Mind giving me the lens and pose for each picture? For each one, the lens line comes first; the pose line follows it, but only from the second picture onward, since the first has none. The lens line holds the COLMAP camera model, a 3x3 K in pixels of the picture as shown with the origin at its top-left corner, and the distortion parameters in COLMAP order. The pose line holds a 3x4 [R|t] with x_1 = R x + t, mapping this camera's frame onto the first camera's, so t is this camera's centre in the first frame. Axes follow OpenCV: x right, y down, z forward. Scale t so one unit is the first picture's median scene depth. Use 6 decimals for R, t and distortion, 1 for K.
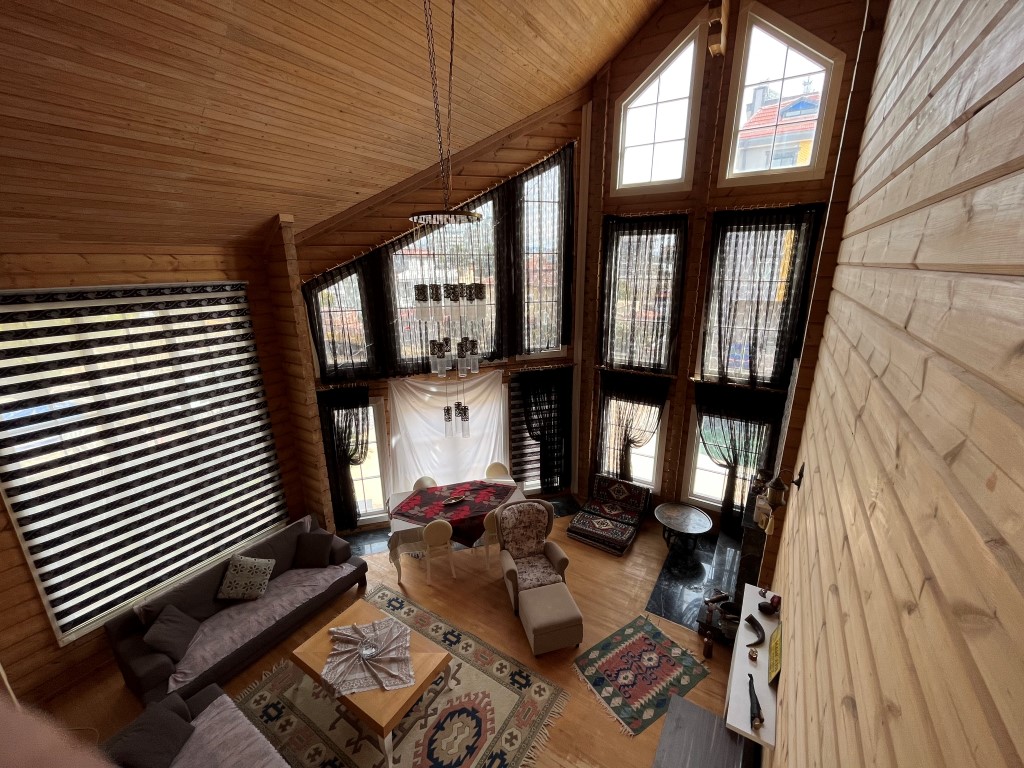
lens RADIAL K [[416.9, 0, 512.0], [0, 416.9, 384.0], [0, 0, 1]] dist [-0.001250, -0.000142]
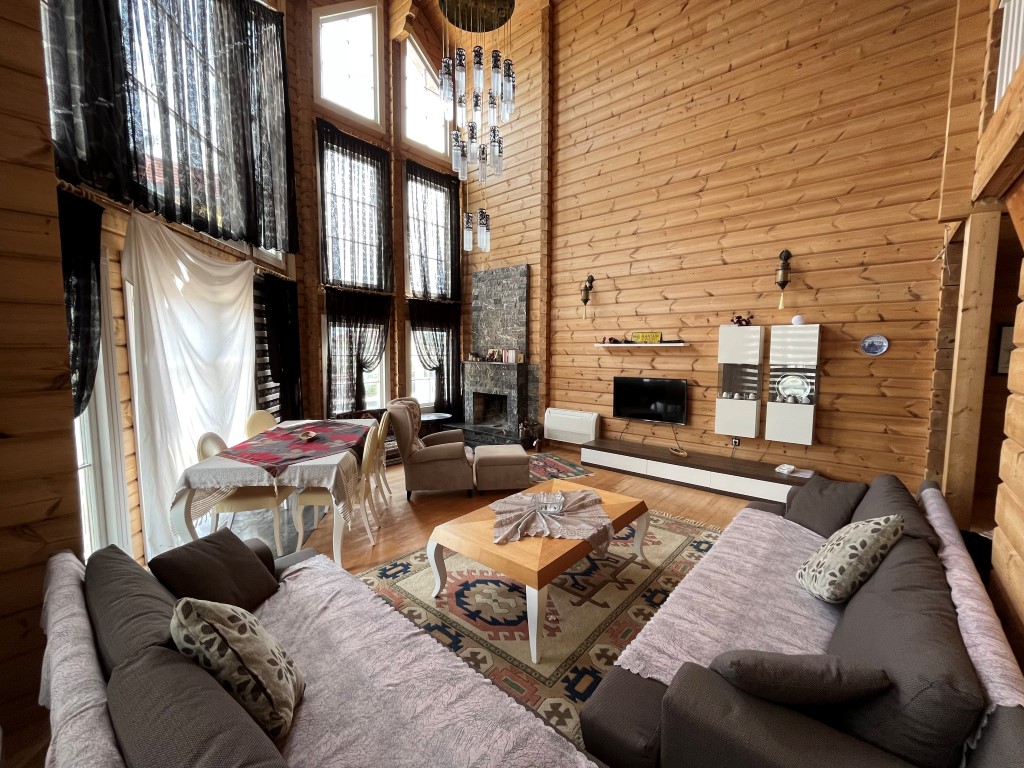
lens RADIAL K [[416.9, 0, 512.0], [0, 416.9, 384.0], [0, 0, 1]] dist [-0.001250, -0.000142]
pose [[0.141997, -0.073791, 0.987113, -0.935472], [0.275542, 0.960750, 0.032183, 0.362562], [-0.950744, 0.267421, 0.156756, 0.810232]]
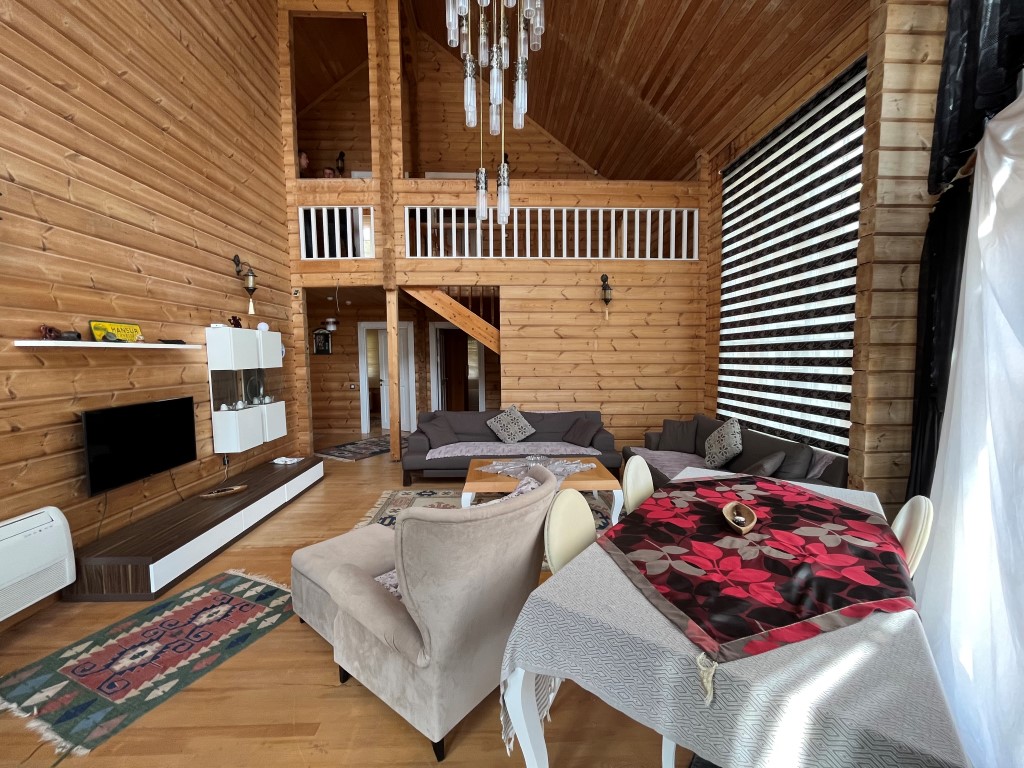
lens RADIAL K [[416.9, 0, 512.0], [0, 416.9, 384.0], [0, 0, 1]] dist [-0.001250, -0.000142]
pose [[-0.822525, 0.055100, -0.566054, 0.230515], [-0.146050, 0.941454, 0.303864, 0.154360], [0.549657, 0.332608, -0.766322, 1.505381]]
